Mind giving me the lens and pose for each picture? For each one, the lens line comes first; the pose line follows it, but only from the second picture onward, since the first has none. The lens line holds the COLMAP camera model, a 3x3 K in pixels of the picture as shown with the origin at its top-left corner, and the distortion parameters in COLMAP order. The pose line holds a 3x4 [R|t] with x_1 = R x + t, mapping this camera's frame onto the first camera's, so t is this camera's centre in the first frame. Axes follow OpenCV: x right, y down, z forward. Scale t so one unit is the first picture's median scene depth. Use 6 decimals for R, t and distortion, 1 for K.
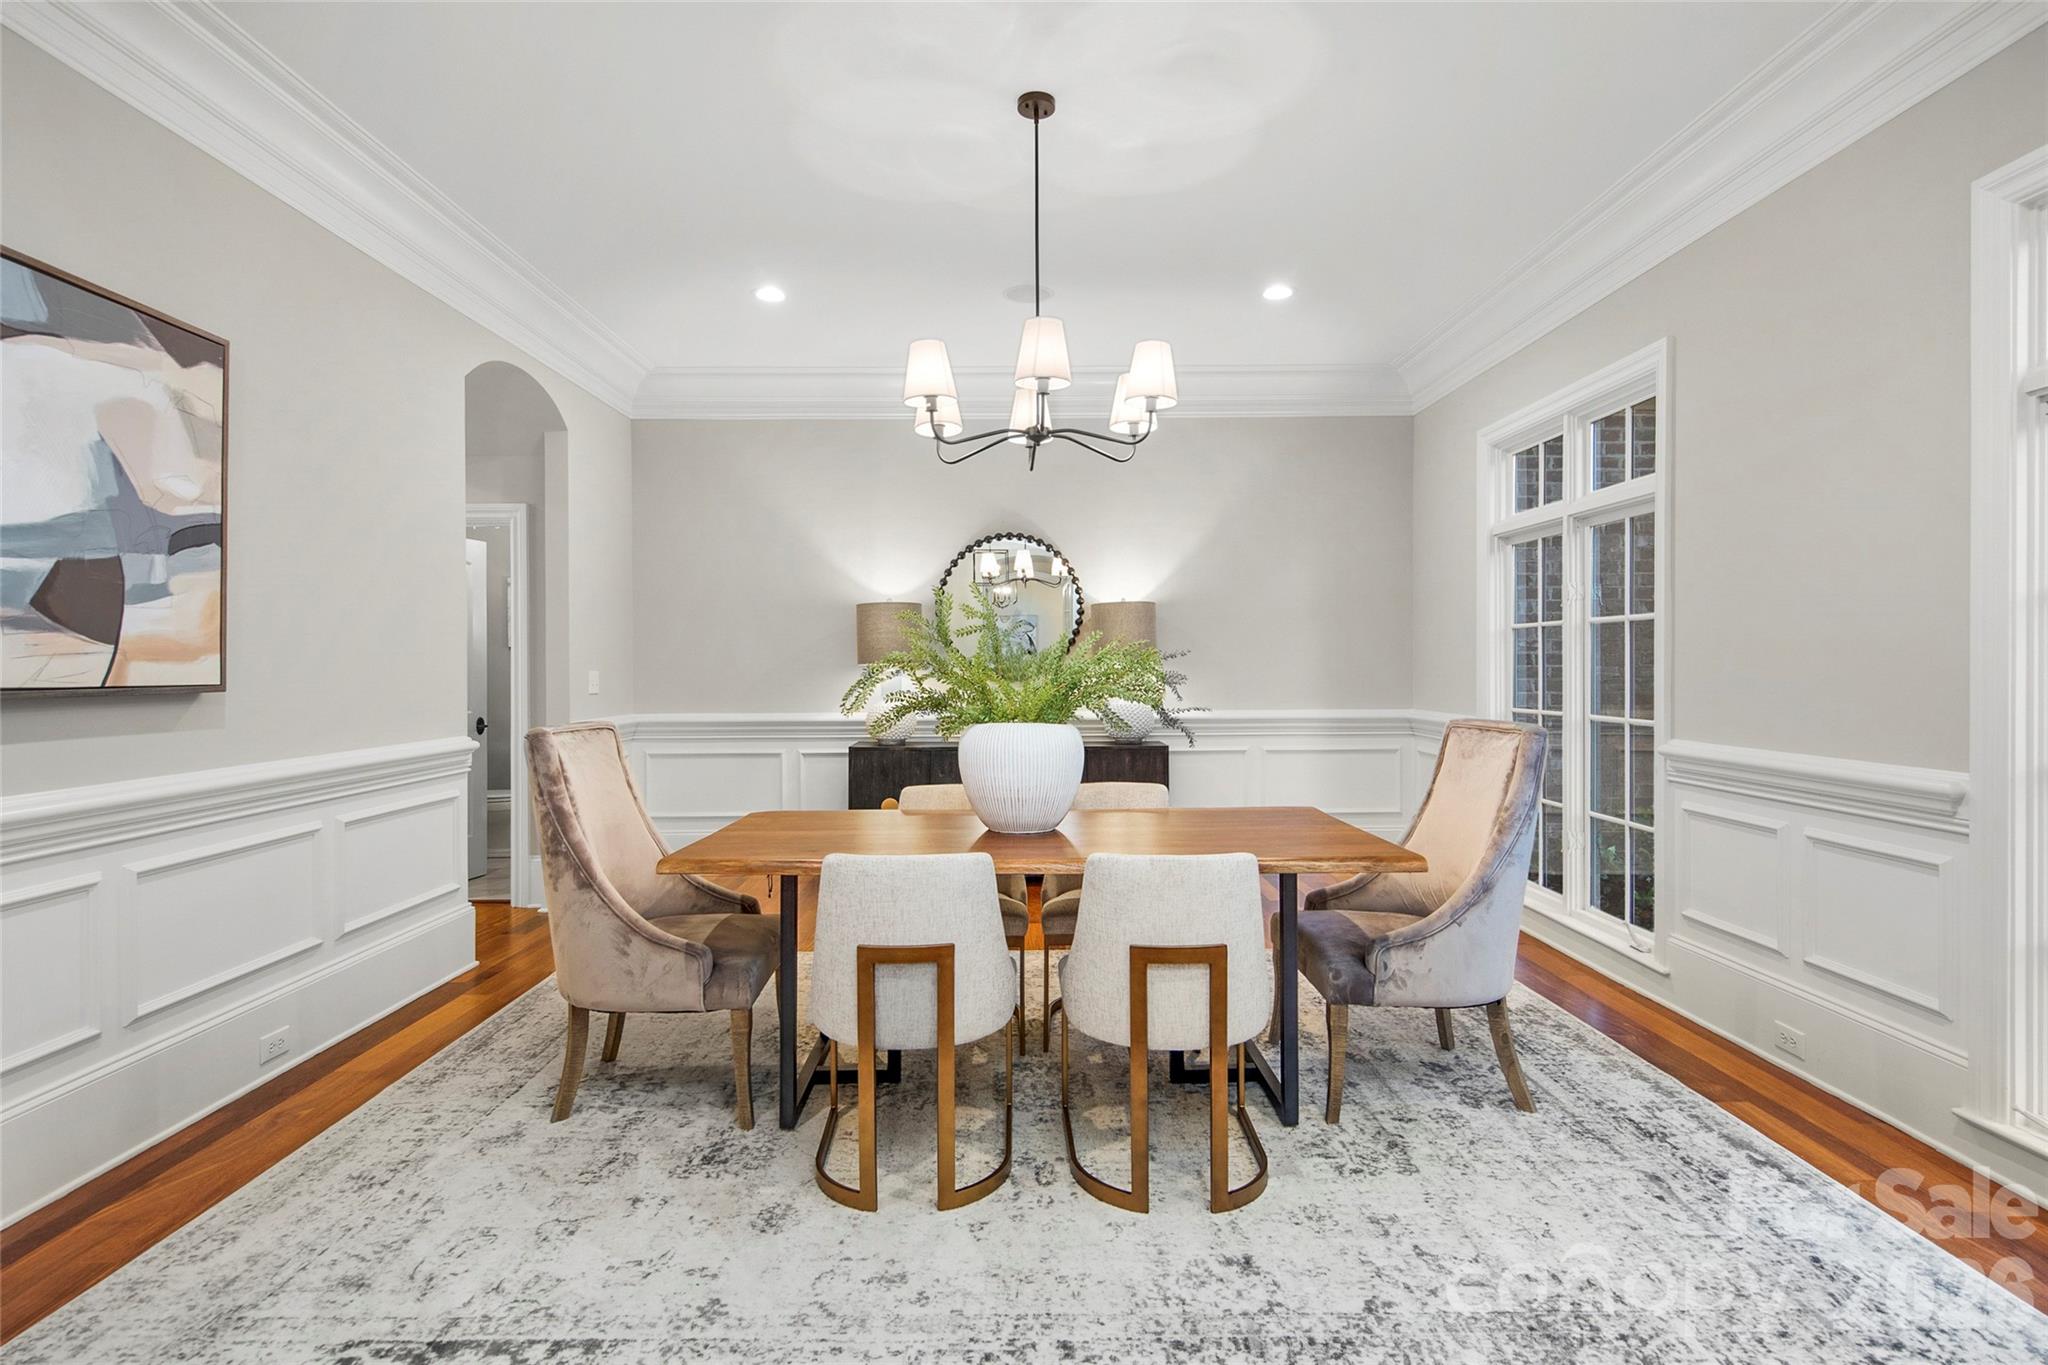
lens RADIAL K [[1008.8, 0, 1016.2], [0, 1008.8, 668.3], [0, 0, 1]] dist [0.012226, -0.004897]
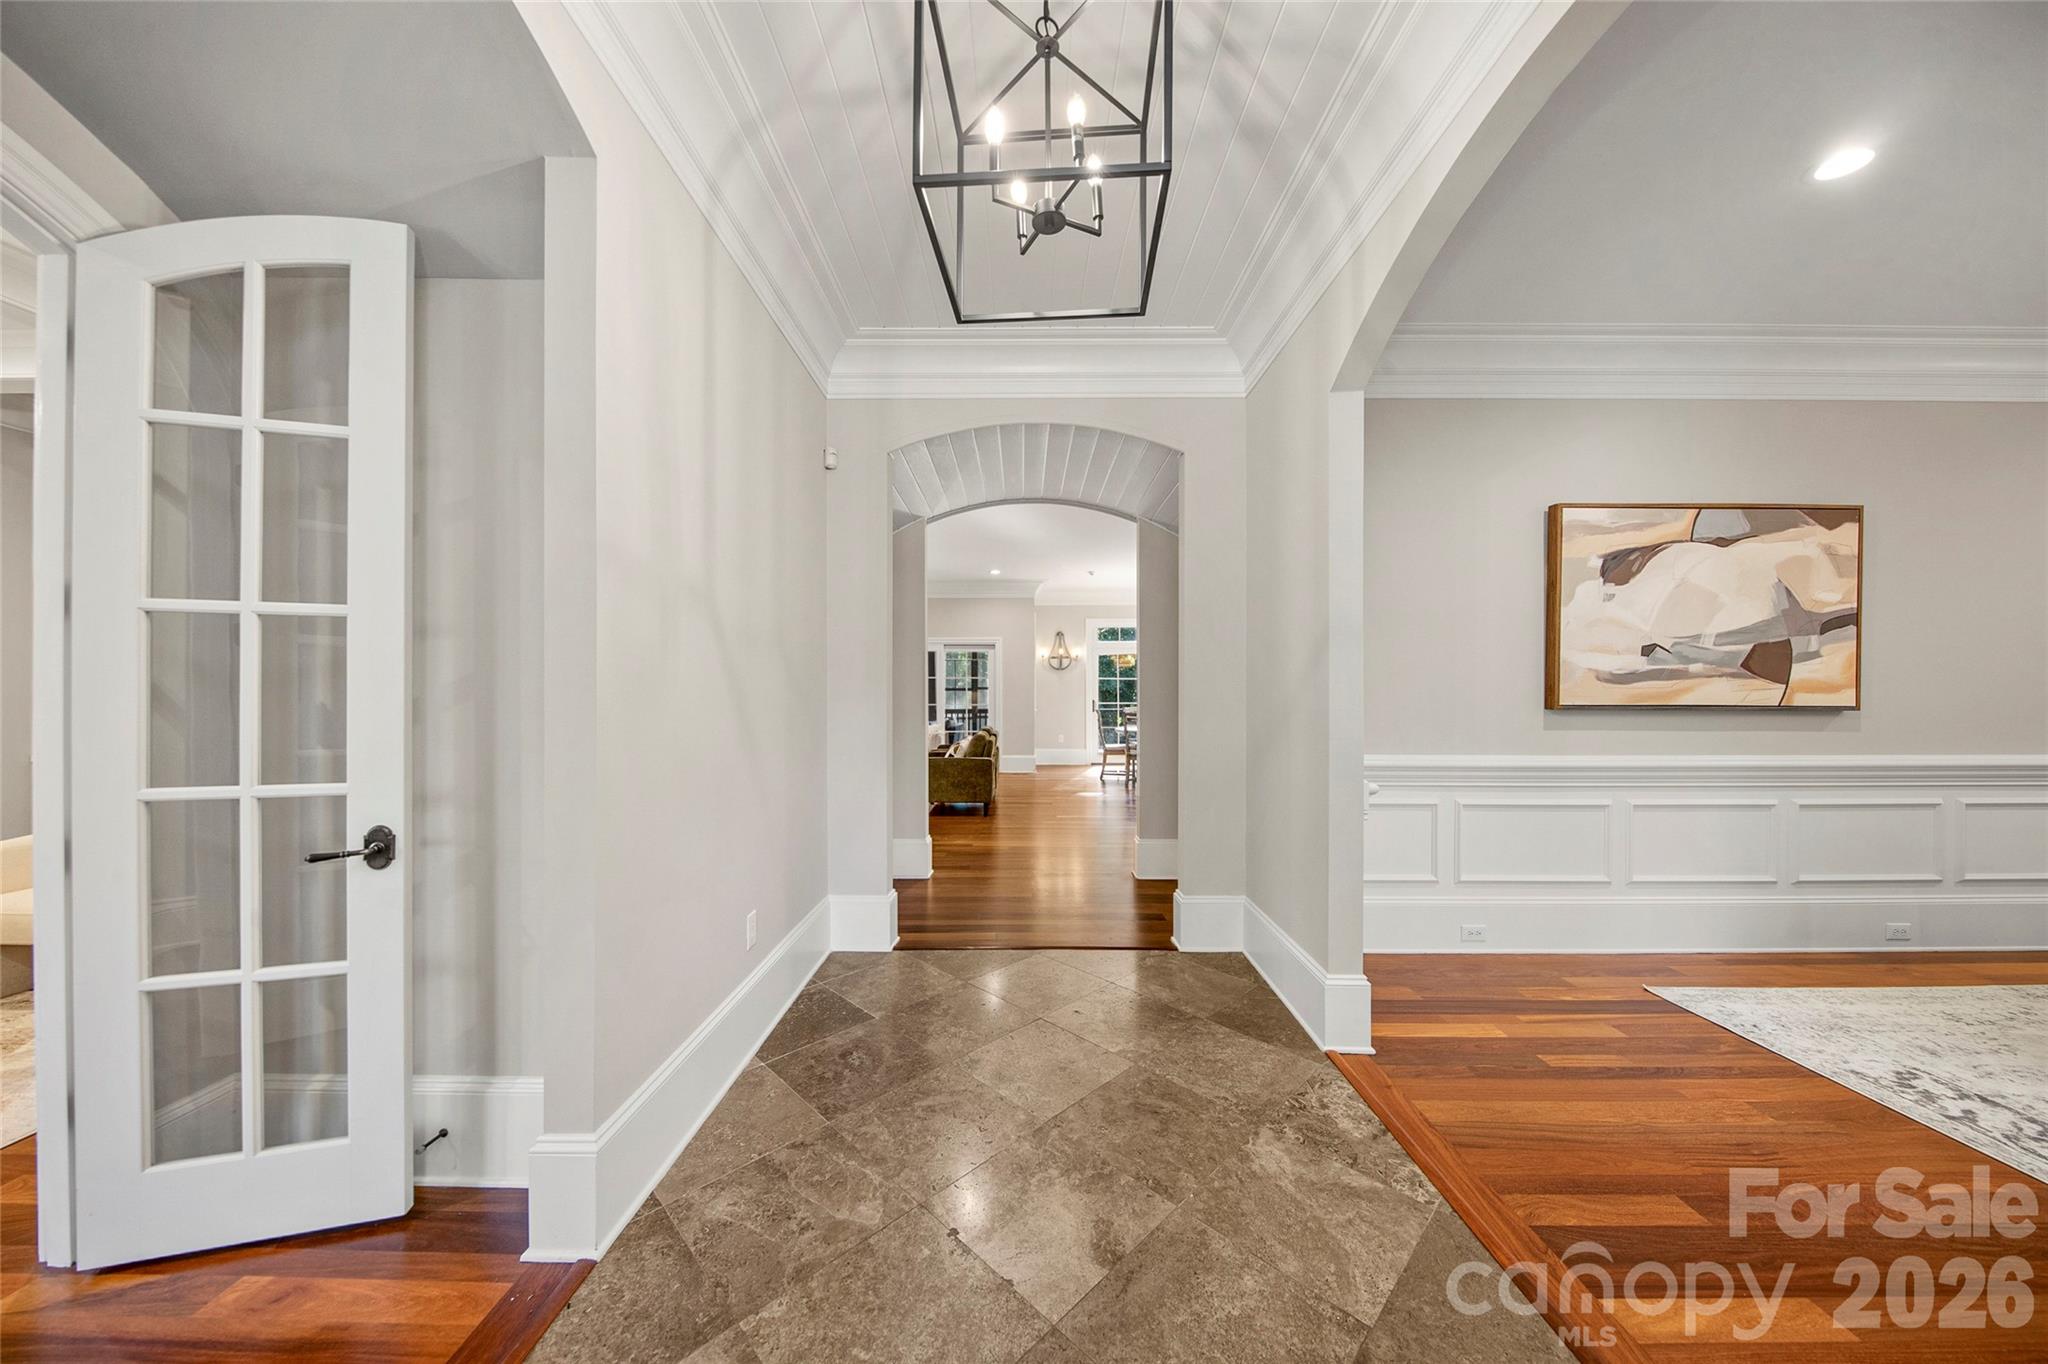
lens RADIAL K [[697.9, 0, 1002.4], [0, 697.9, 691.9], [0, 0, 1]] dist [-0.001343, -0.000247]
pose [[-0.024975, 0.000203, -0.999688, 0.447290], [-0.005036, 0.999987, 0.000329, -0.001661], [0.999675, 0.005043, -0.024974, -0.433403]]
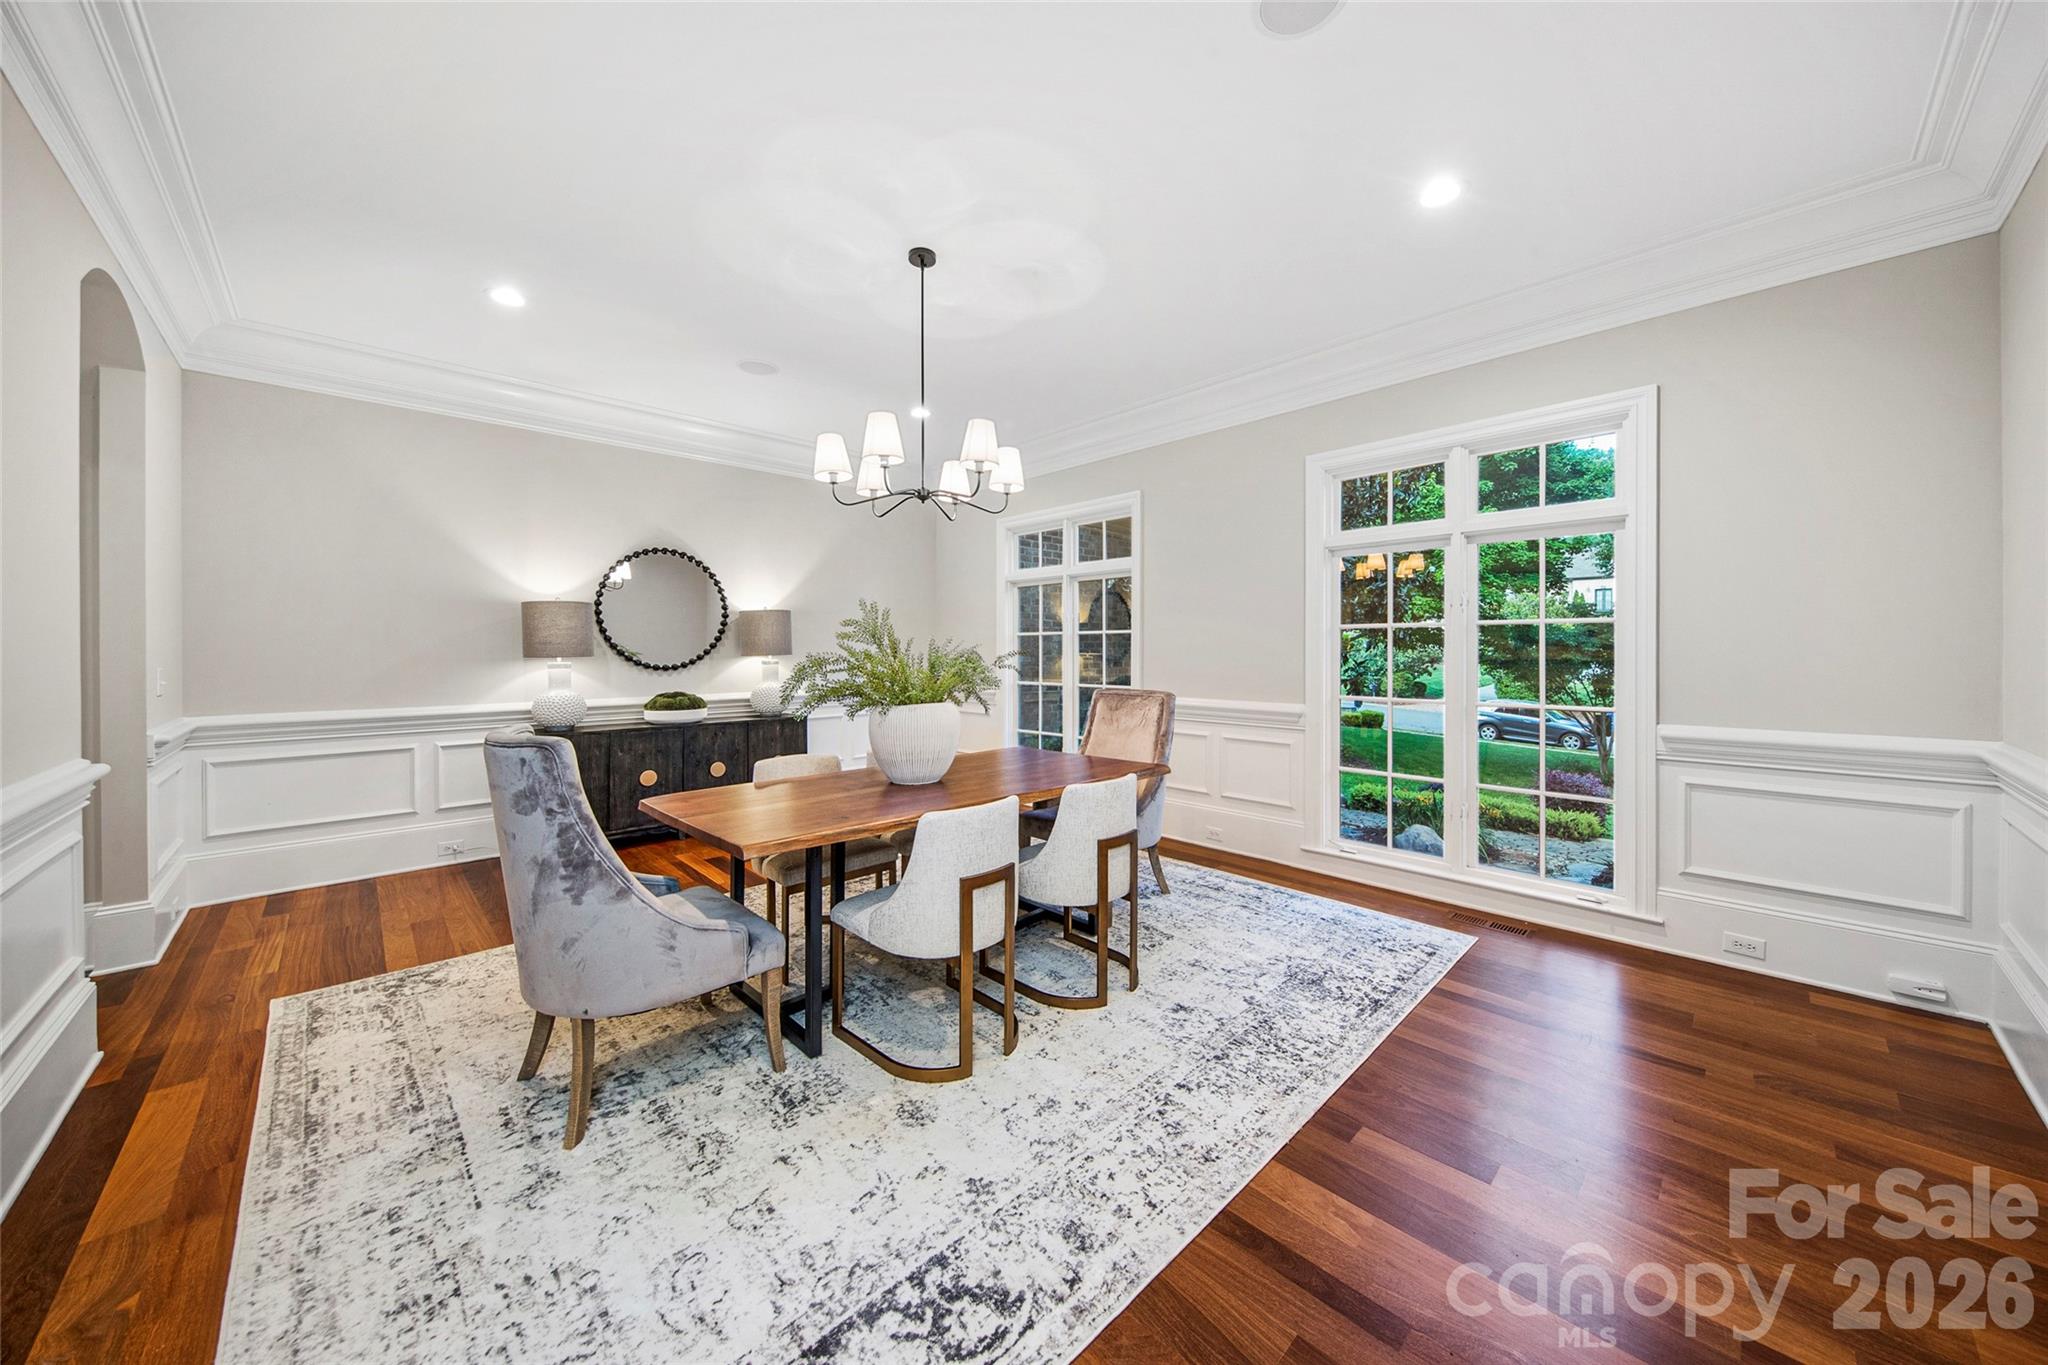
lens RADIAL K [[701.2, 0, 978.7], [0, 701.2, 654.8], [0, 0, 1]] dist [-0.002156, -0.000298]
pose [[0.737628, -0.001949, 0.675205, -0.676418], [0.002072, 0.999998, 0.000623, -0.013454], [-0.675204, 0.000939, 0.737630, 0.283903]]
